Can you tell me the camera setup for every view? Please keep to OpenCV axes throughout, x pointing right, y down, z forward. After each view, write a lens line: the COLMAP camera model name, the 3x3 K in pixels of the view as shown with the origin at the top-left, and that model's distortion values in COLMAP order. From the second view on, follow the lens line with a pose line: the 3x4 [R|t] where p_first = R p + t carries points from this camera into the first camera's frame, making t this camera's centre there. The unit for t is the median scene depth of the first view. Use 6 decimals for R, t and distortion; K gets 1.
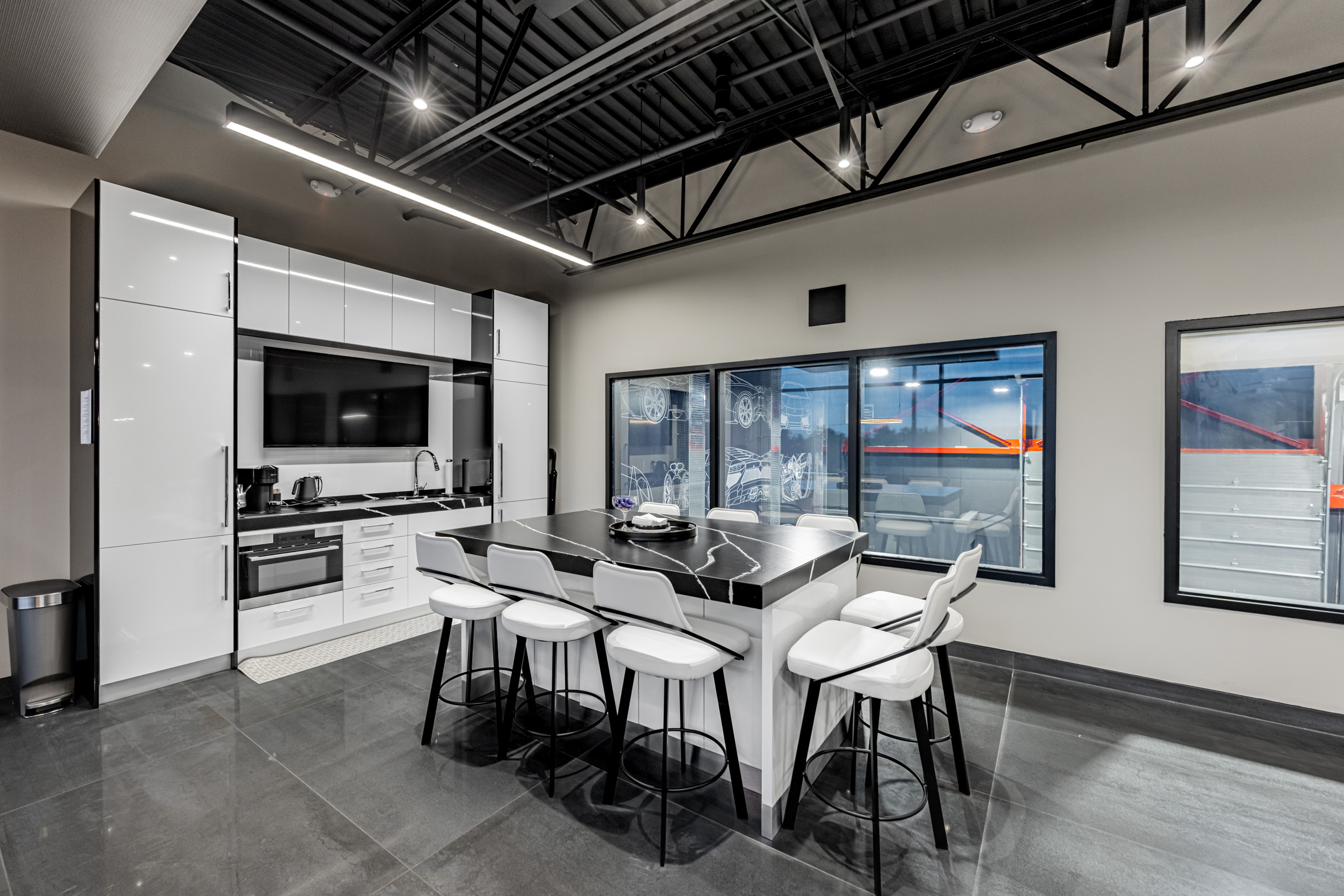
lens RADIAL K [[548.1, 0, 672.3], [0, 548.1, 450.3], [0, 0, 1]] dist [0.001964, 0.000047]
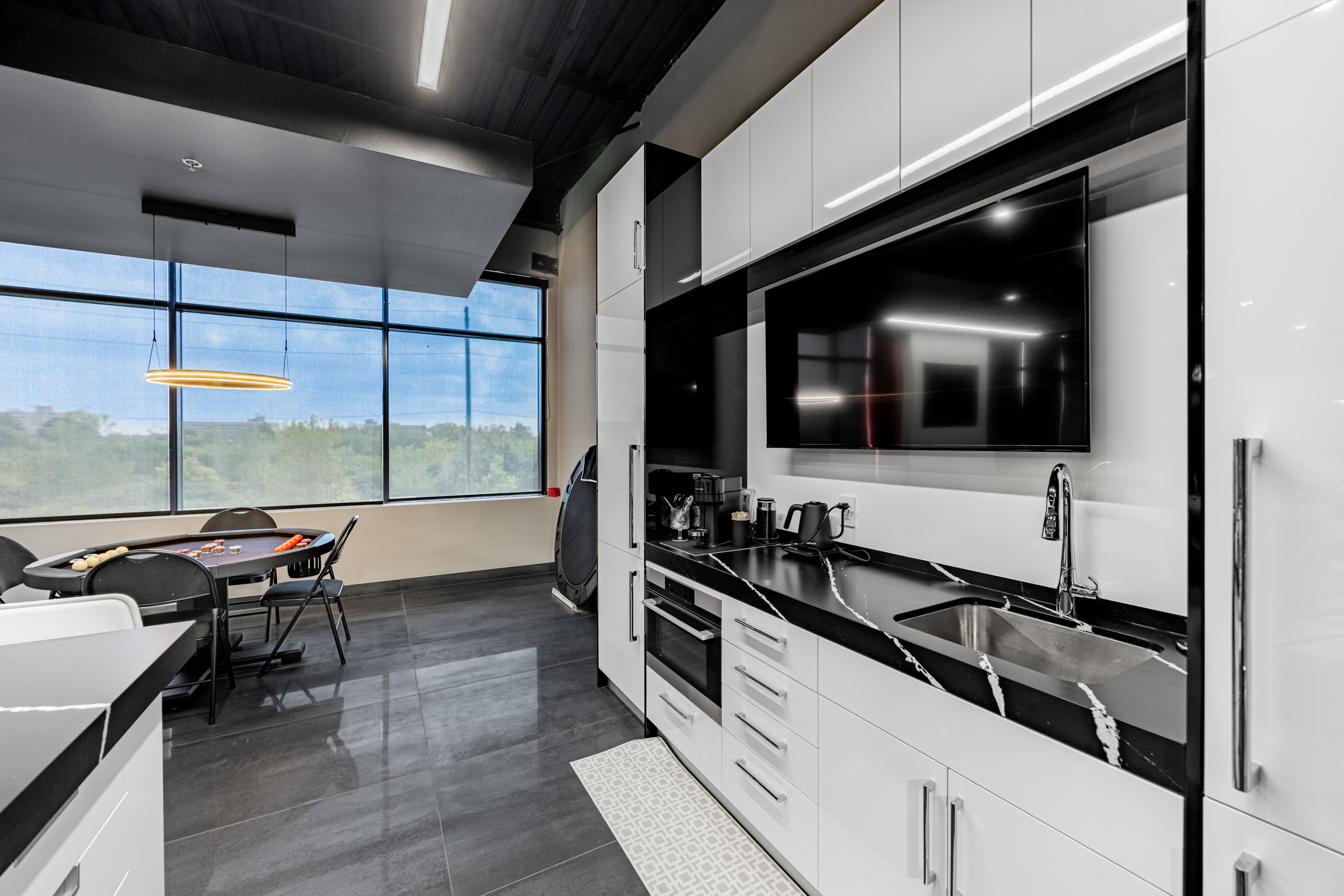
lens RADIAL K [[510.4, 0, 679.8], [0, 510.4, 436.4], [0, 0, 1]] dist [0.000185, 0.000363]
pose [[-0.405950, -0.002385, -0.913892, -0.138602], [-0.006182, 0.999981, 0.000137, -0.020974], [0.913875, 0.005705, -0.405957, 1.173303]]
